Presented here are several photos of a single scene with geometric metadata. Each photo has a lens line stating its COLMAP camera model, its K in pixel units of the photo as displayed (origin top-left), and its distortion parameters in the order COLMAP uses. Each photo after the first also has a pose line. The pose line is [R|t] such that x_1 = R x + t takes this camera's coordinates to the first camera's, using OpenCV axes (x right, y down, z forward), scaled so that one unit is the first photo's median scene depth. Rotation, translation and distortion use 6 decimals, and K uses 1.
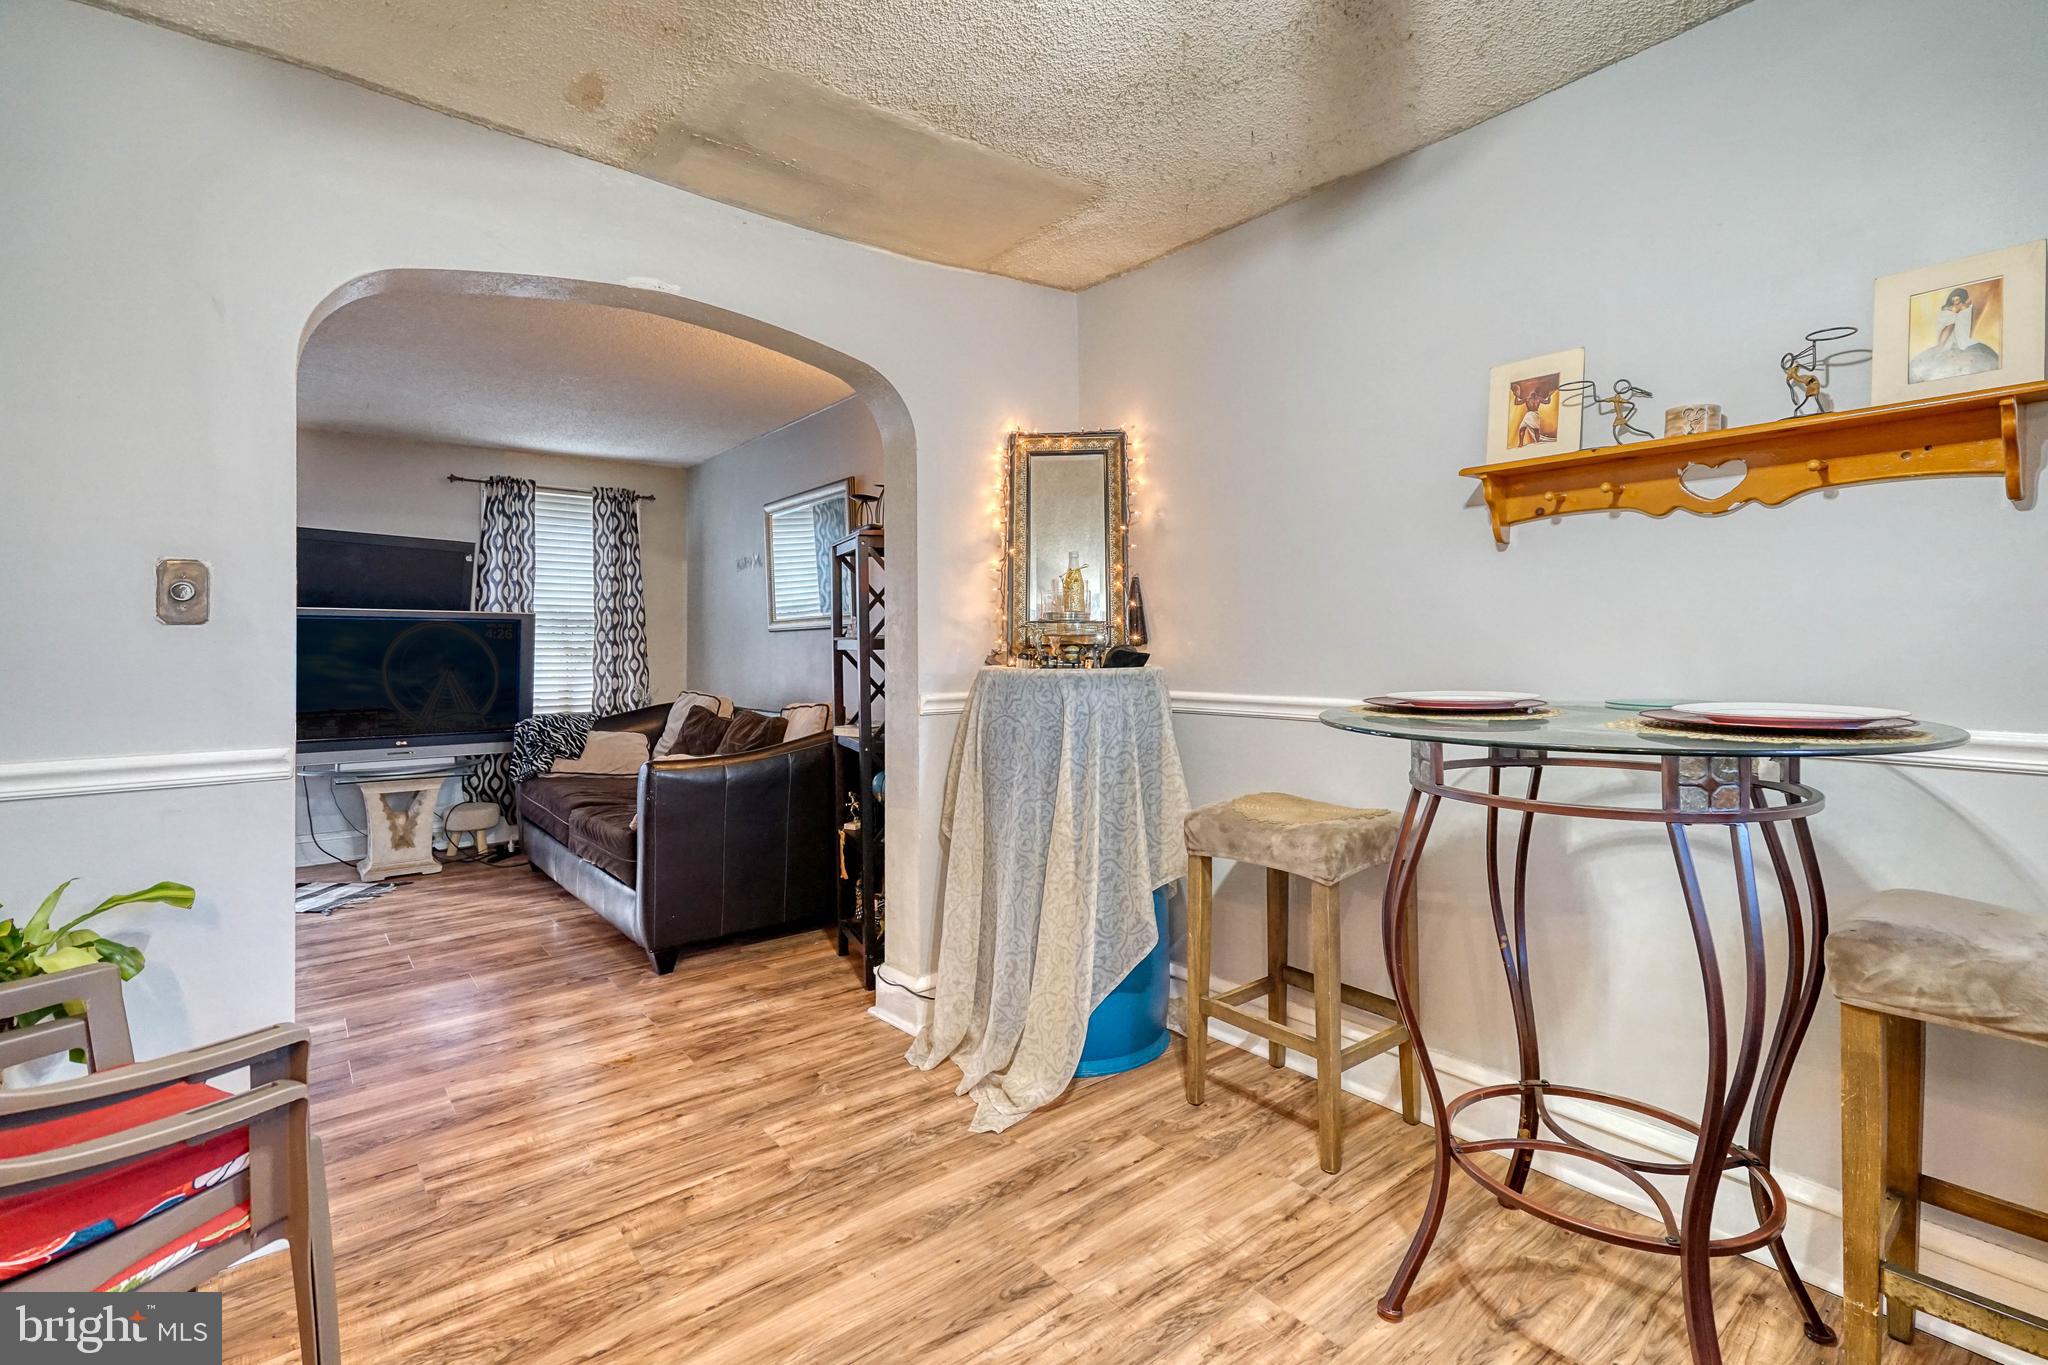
lens RADIAL K [[952.7, 0, 1014.1], [0, 952.7, 663.7], [0, 0, 1]] dist [0.023379, 0.000802]
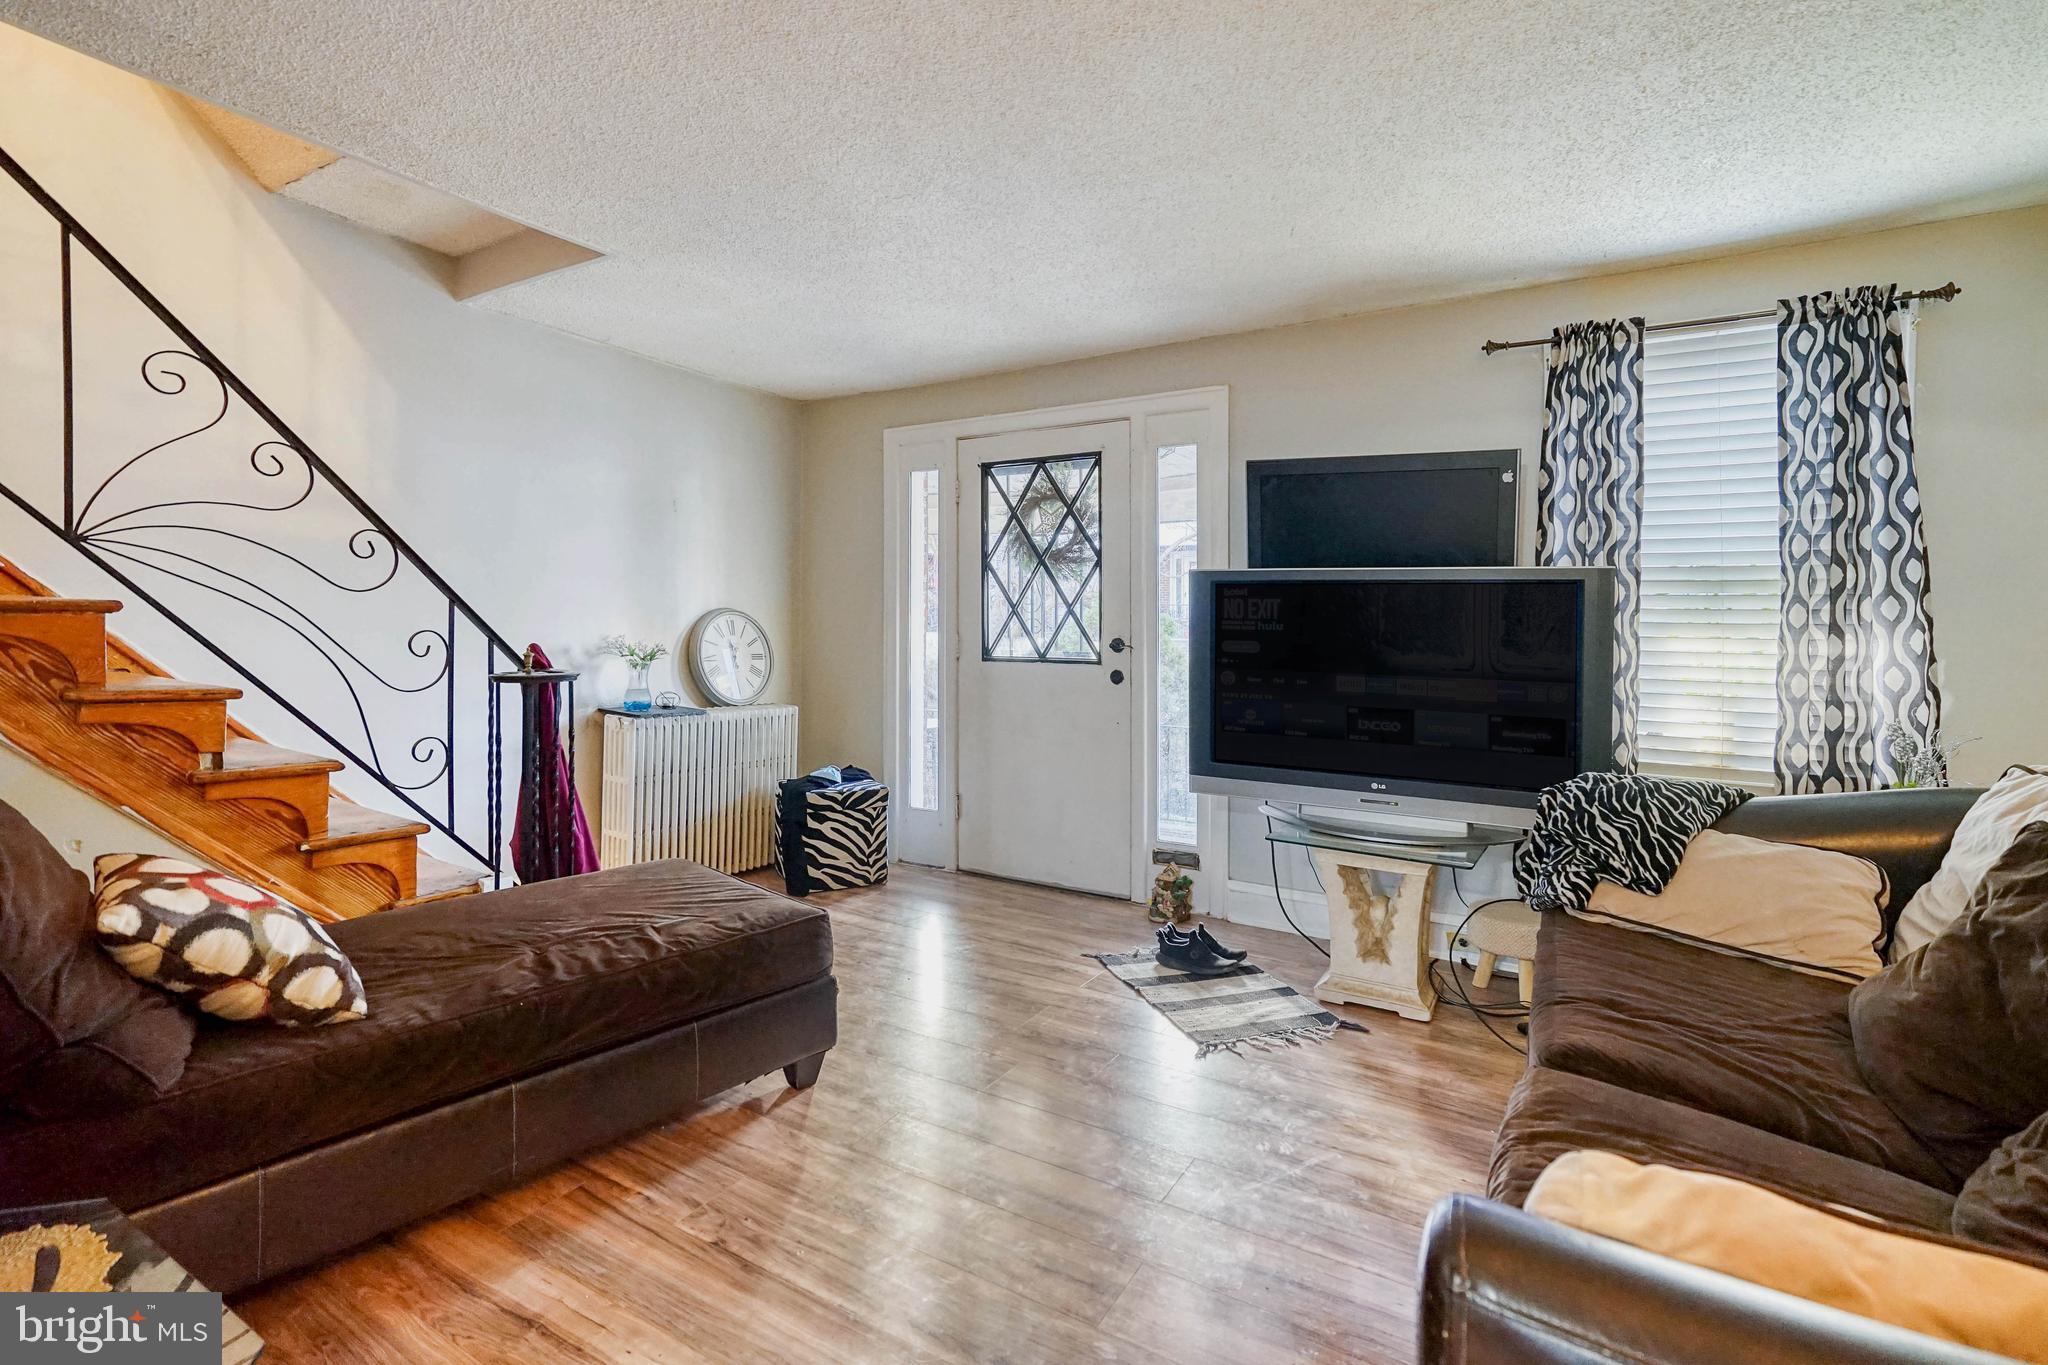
lens RADIAL K [[931.9, 0, 1025.3], [0, 931.9, 603.5], [0, 0, 1]] dist [0.020054, 0.000394]
pose [[0.348766, -0.015055, -0.937089, -0.139117], [-0.038016, 0.998821, -0.030196, -0.006400], [0.936438, 0.046156, 0.347783, 0.519234]]
